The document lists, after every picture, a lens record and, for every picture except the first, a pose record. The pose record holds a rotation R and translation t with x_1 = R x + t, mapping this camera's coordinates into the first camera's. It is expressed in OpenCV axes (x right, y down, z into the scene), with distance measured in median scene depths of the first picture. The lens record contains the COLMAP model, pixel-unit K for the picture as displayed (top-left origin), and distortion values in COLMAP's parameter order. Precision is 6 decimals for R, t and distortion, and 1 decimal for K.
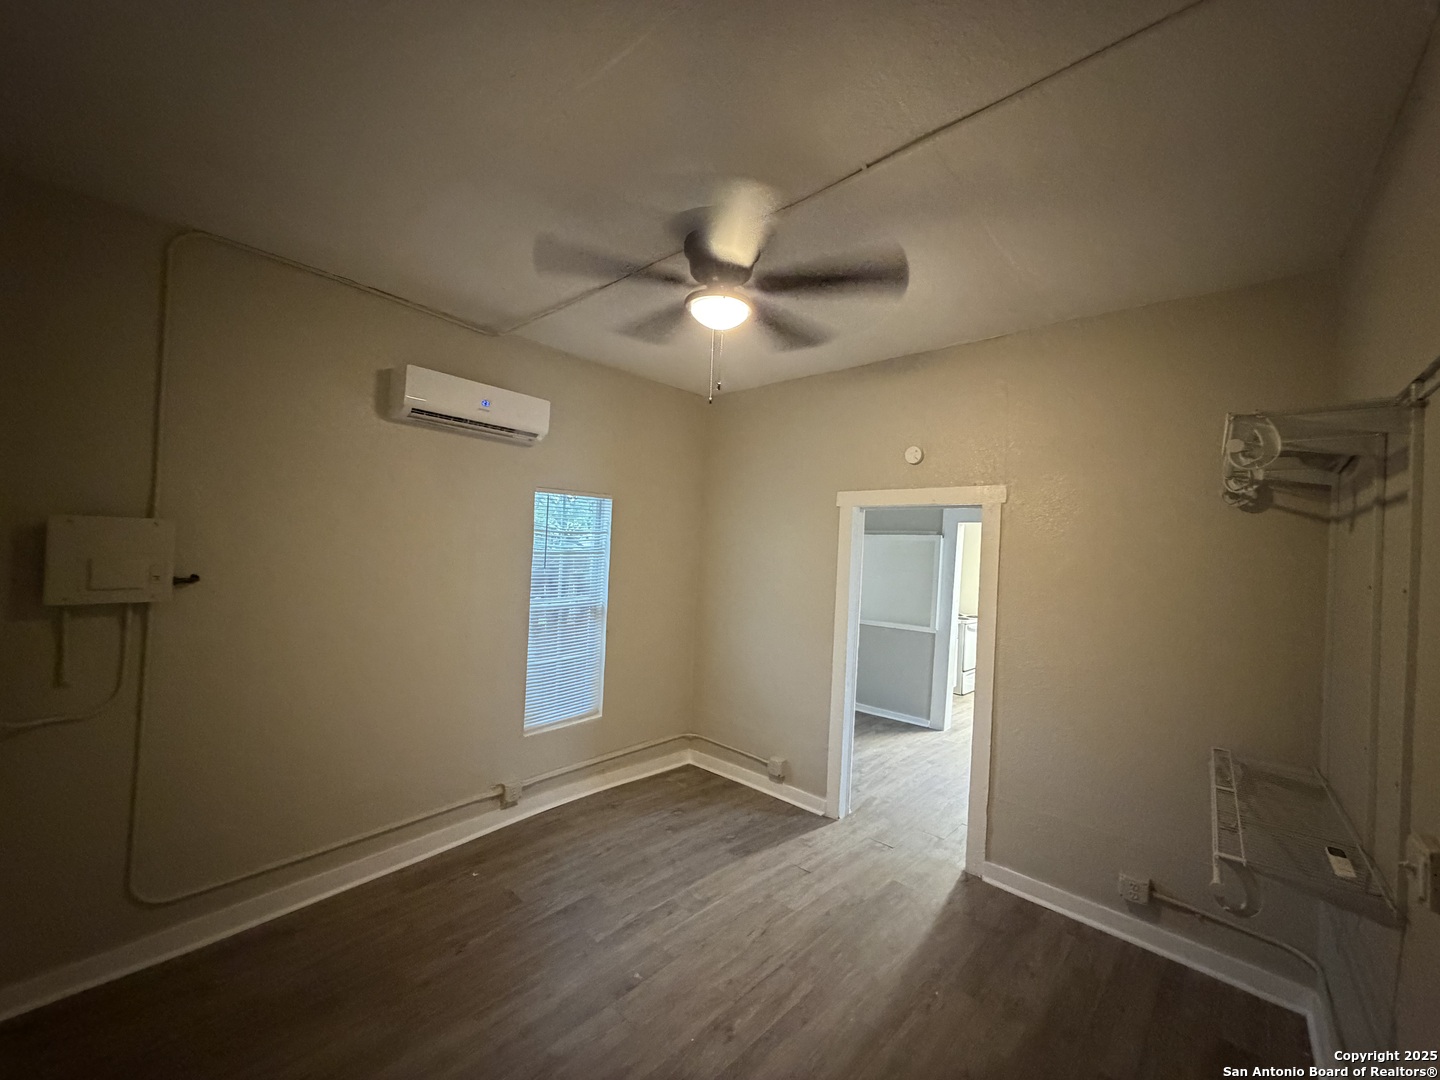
lens RADIAL K [[571.7, 0, 715.1], [0, 571.7, 543.2], [0, 0, 1]] dist [-0.000277, -0.000400]
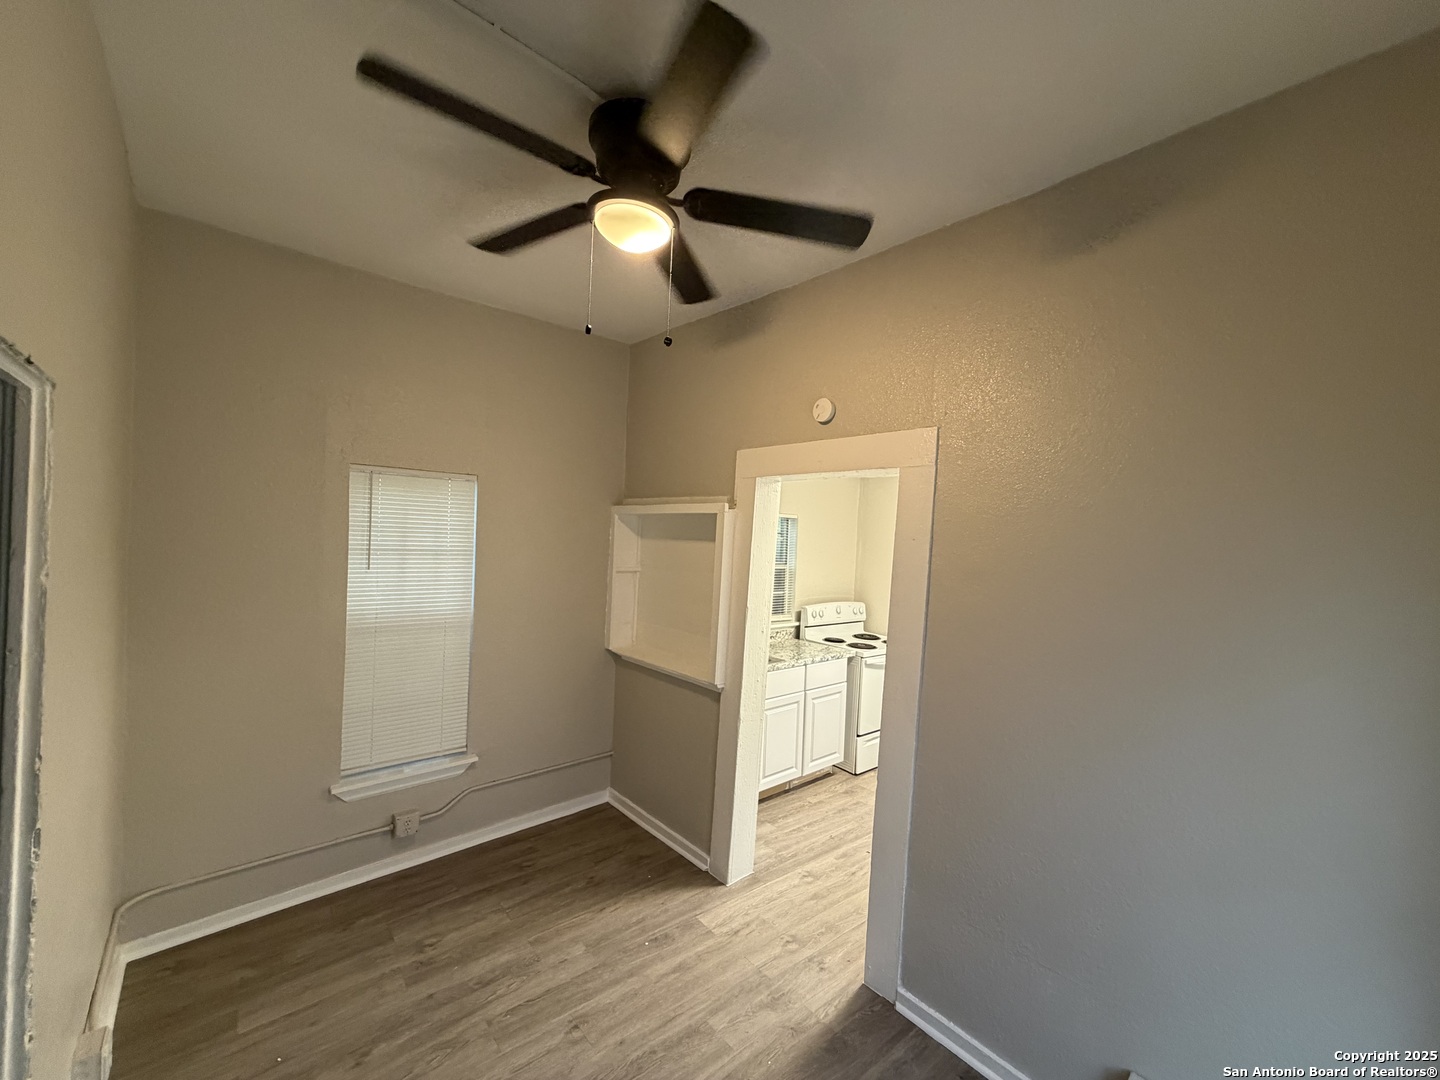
lens RADIAL K [[571.7, 0, 717.9], [0, 571.7, 533.1], [0, 0, 1]] dist [-0.000277, -0.000400]
pose [[0.994652, -0.000901, -0.103283, 0.889625], [0.000849, 0.999999, -0.000545, 0.029948], [0.103284, 0.000454, 0.994652, 0.986522]]
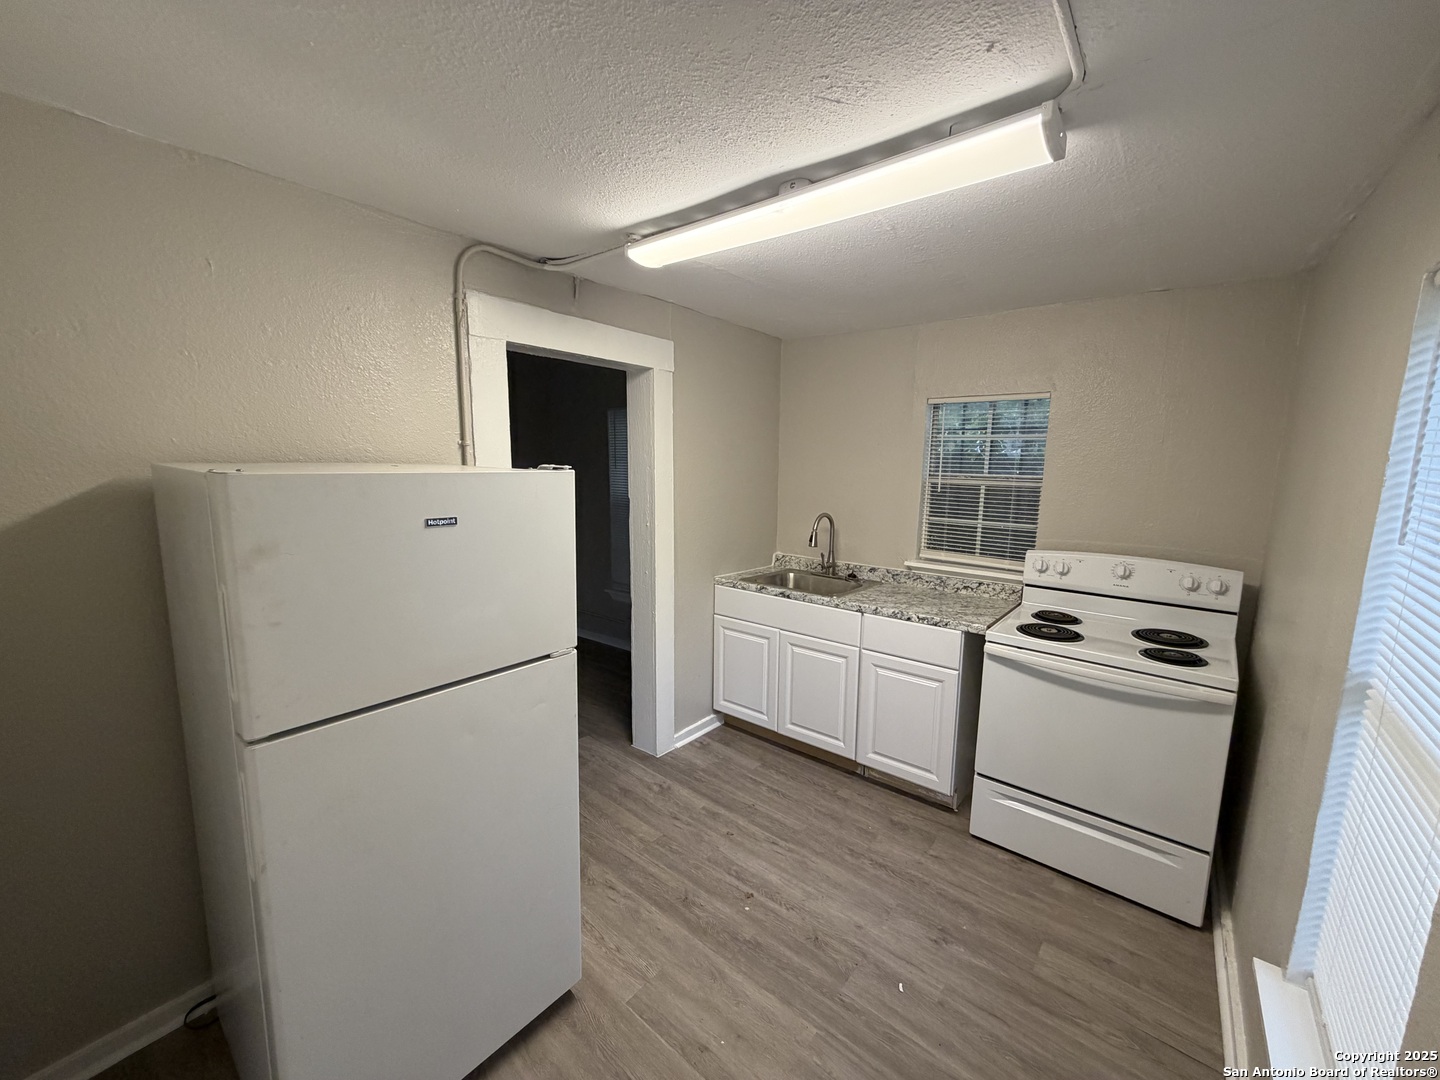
lens RADIAL K [[571.7, 0, 715.0], [0, 571.7, 537.9], [0, 0, 1]] dist [-0.000277, -0.000400]
pose [[0.075584, 0.096034, -0.992504, 1.908318], [-0.005329, 0.995376, 0.095906, 0.132815], [0.997125, -0.001960, 0.075746, 2.079672]]
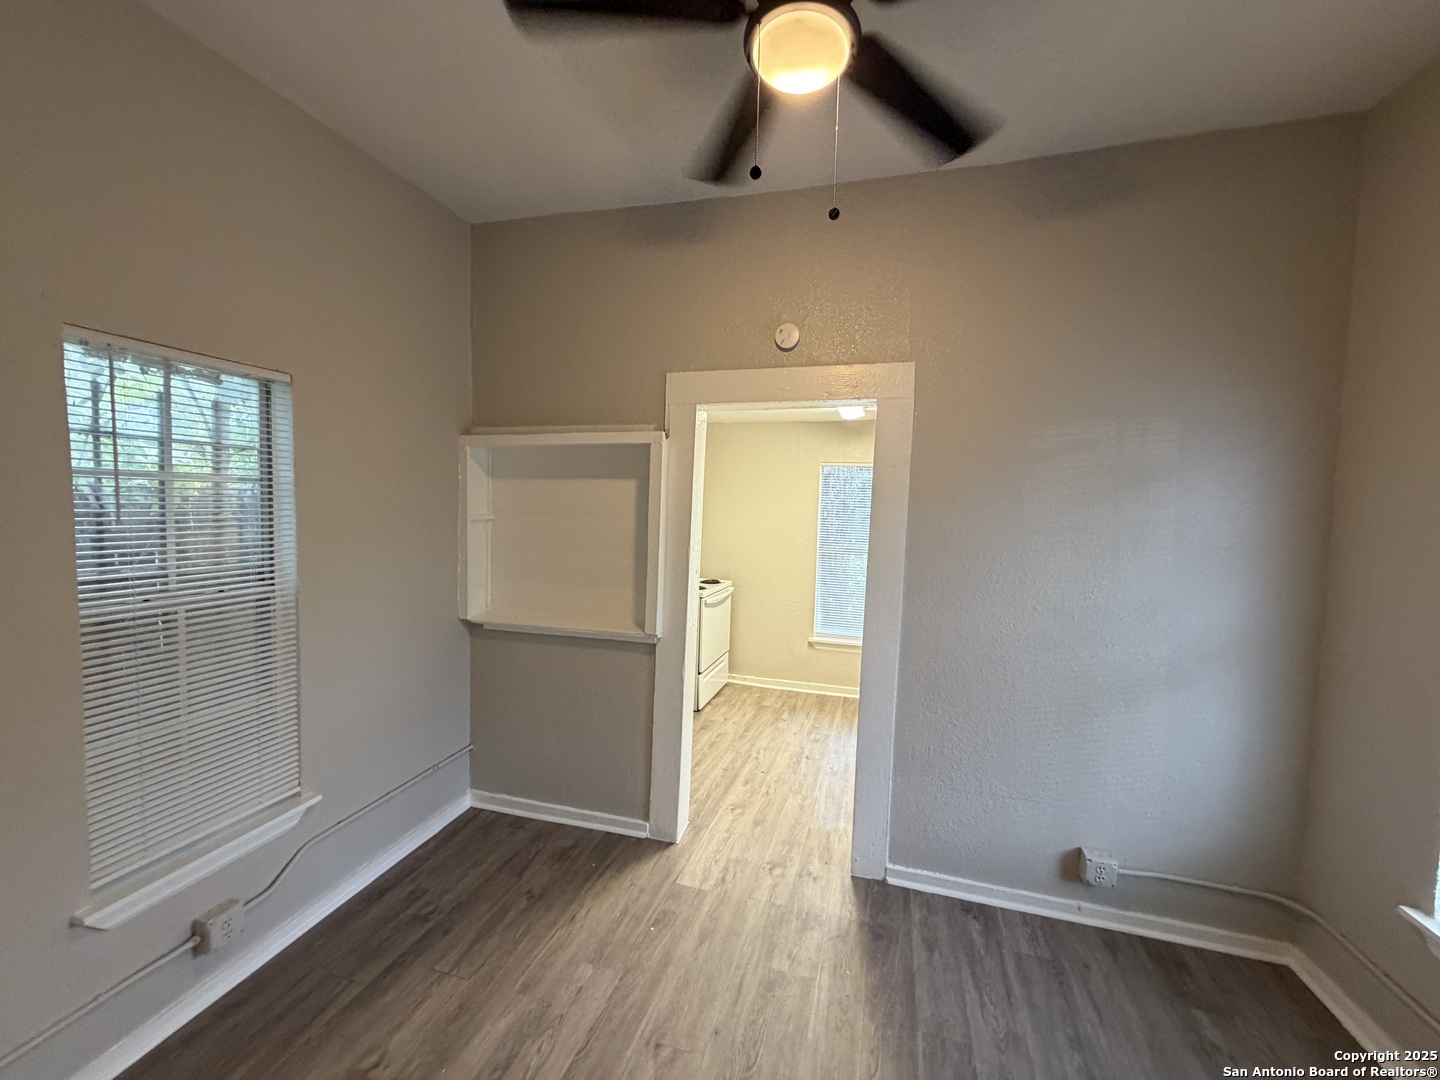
lens RADIAL K [[571.7, 0, 712.8], [0, 571.7, 534.5], [0, 0, 1]] dist [-0.000277, -0.000400]
pose [[0.891106, -0.048477, 0.451199, 0.447054], [0.015348, 0.996928, 0.076800, 0.070037], [-0.453536, -0.061512, 0.889113, 1.155659]]
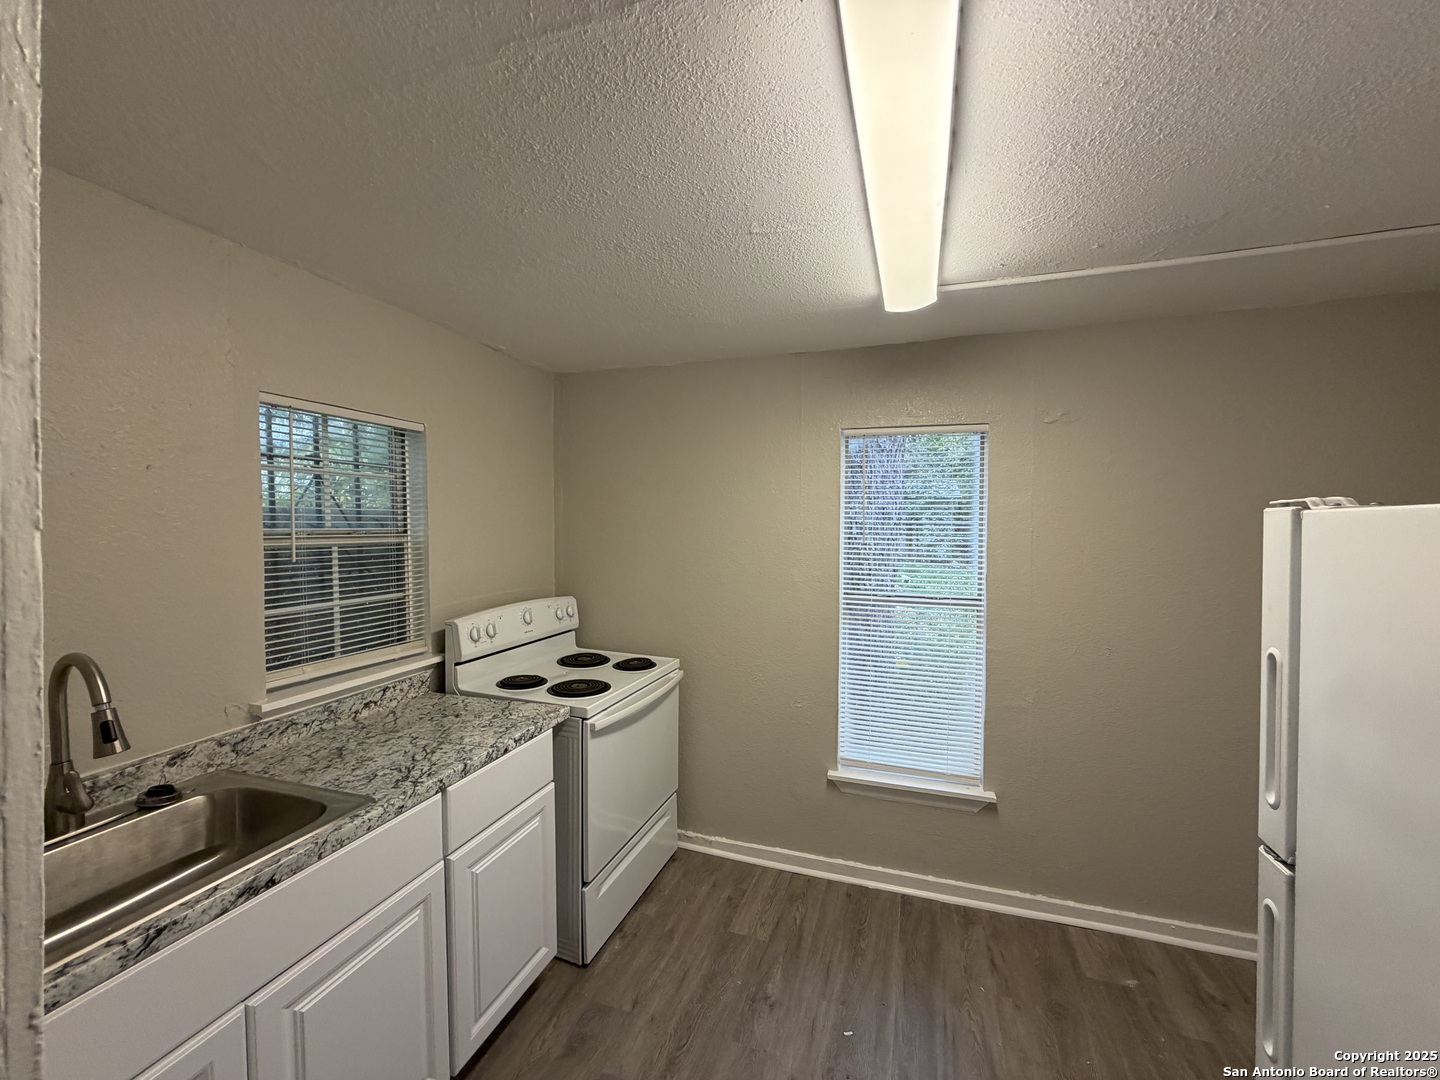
lens RADIAL K [[571.7, 0, 712.6], [0, 571.7, 536.5], [0, 0, 1]] dist [-0.000277, -0.000400]
pose [[0.912111, -0.057517, 0.405889, 0.984386], [0.042596, 0.998046, 0.045709, 0.110161], [-0.407725, -0.024403, 0.912779, 1.835025]]
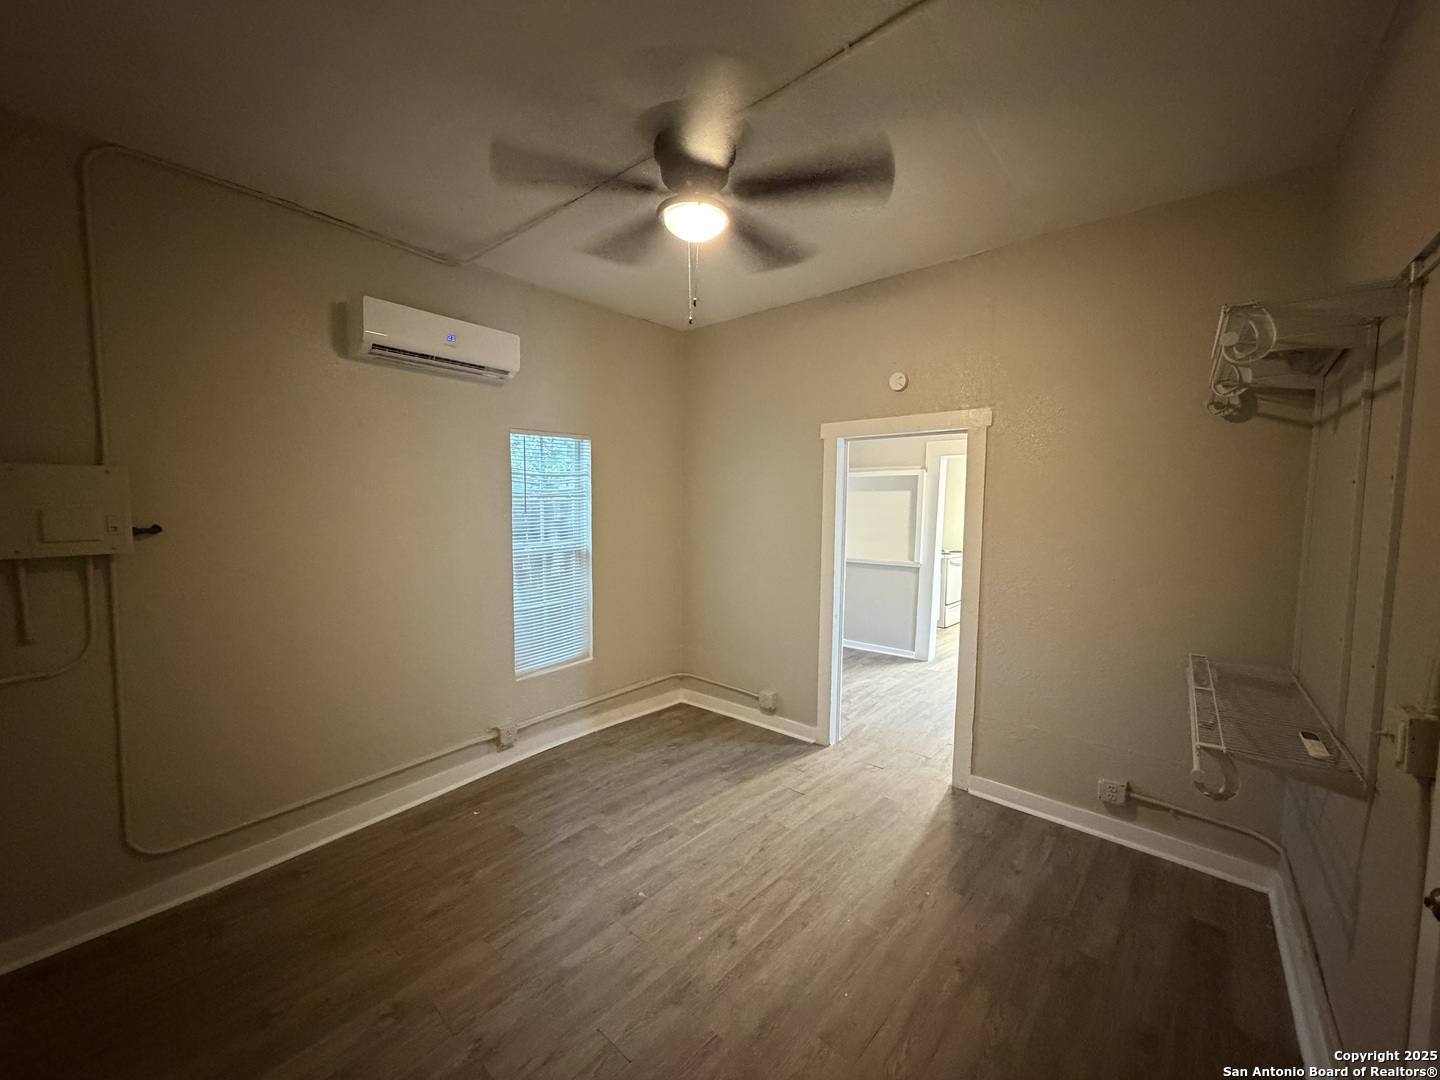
lens RADIAL K [[571.7, 0, 714.5], [0, 571.7, 545.4], [0, 0, 1]] dist [-0.000277, -0.000400]
pose [[0.998761, -0.040790, 0.028505, -0.007607], [0.038257, 0.995699, 0.084383, 0.040578], [-0.031824, -0.083188, 0.996026, 0.016279]]
